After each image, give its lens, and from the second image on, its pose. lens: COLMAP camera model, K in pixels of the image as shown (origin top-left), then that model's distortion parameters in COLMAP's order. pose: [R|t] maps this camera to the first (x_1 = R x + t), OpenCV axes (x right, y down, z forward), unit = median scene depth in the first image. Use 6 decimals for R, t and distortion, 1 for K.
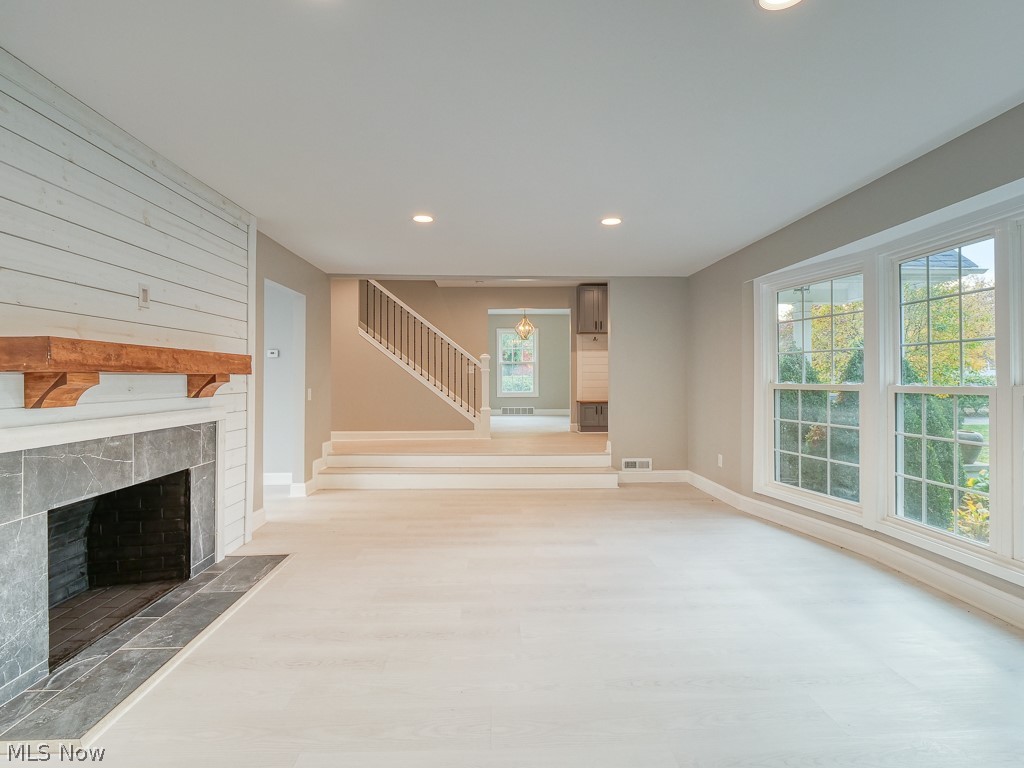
lens RADIAL K [[498.9, 0, 504.3], [0, 498.9, 374.9], [0, 0, 1]] dist [-0.013957, -0.000199]
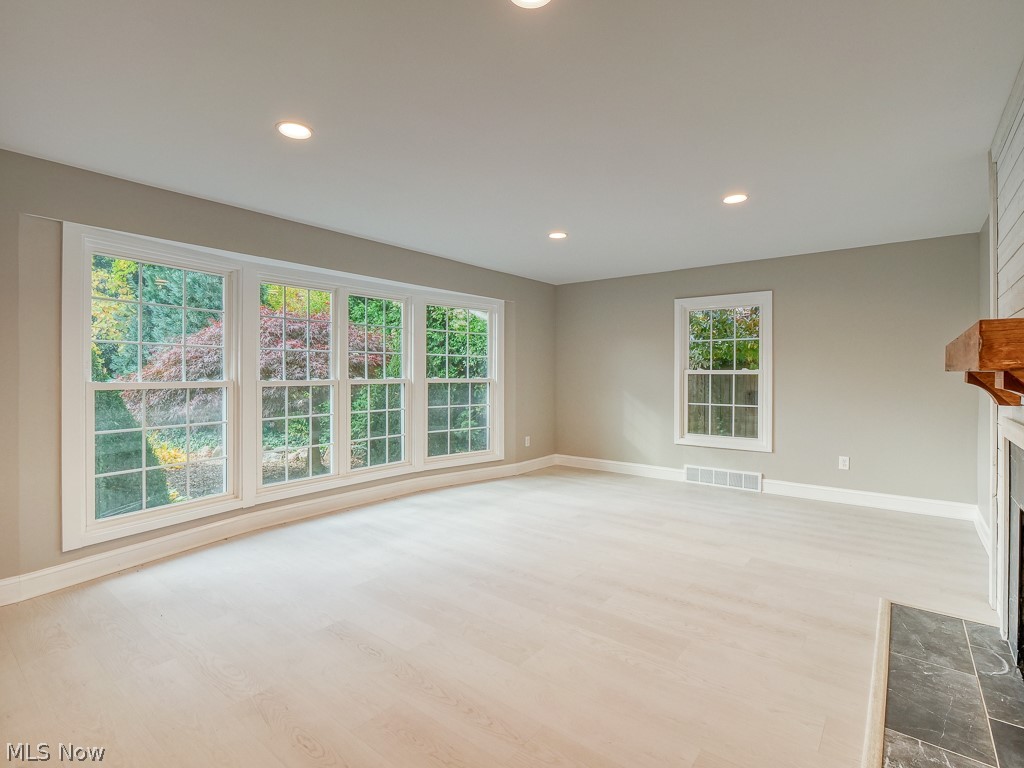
lens RADIAL K [[498.9, 0, 509.9], [0, 498.9, 375.2], [0, 0, 1]] dist [-0.013957, -0.000199]
pose [[-0.760654, -0.007013, 0.649120, -0.539440], [-0.006974, 0.999972, 0.002632, 0.000410], [-0.649120, -0.002525, -0.760681, 1.714402]]
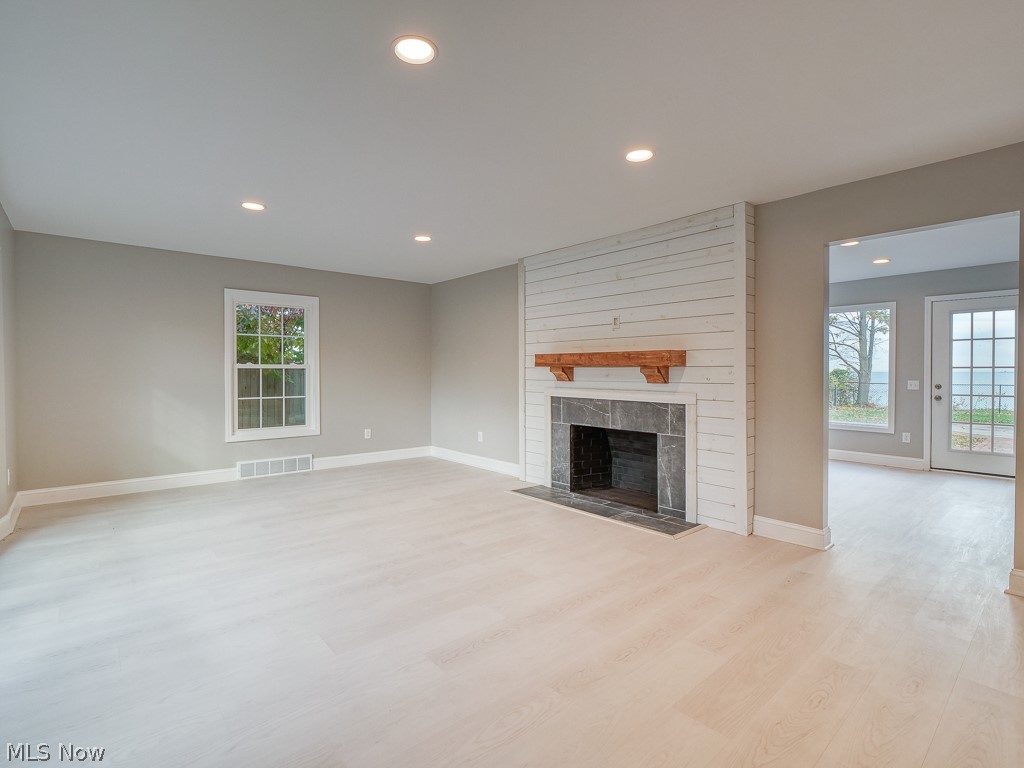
lens RADIAL K [[498.9, 0, 497.4], [0, 498.9, 377.5], [0, 0, 1]] dist [-0.013957, -0.000199]
pose [[-0.779993, 0.005809, -0.625762, 0.610409], [0.001433, 0.999971, 0.007498, 0.019032], [0.625787, 0.004952, -0.779978, 1.859665]]
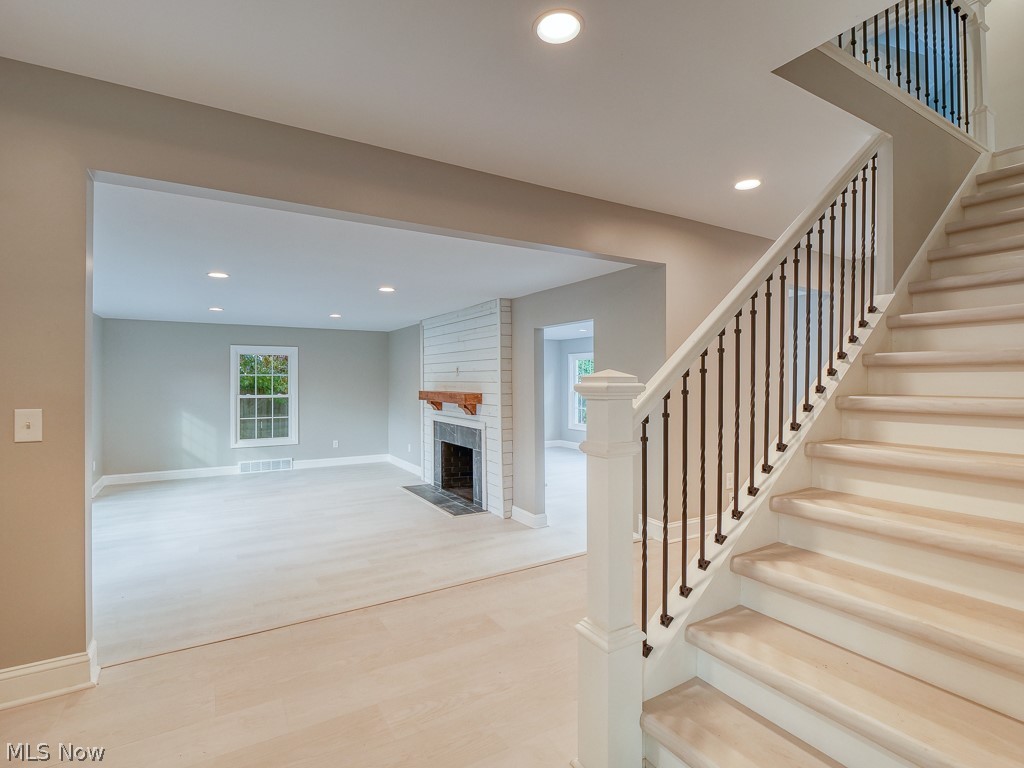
lens RADIAL K [[498.9, 0, 503.3], [0, 498.9, 381.8], [0, 0, 1]] dist [-0.013957, -0.000199]
pose [[-0.874043, 0.000335, -0.485849, 0.259623], [0.001912, 0.999994, -0.002749, -0.084529], [0.485846, -0.003332, -0.874038, 2.926826]]
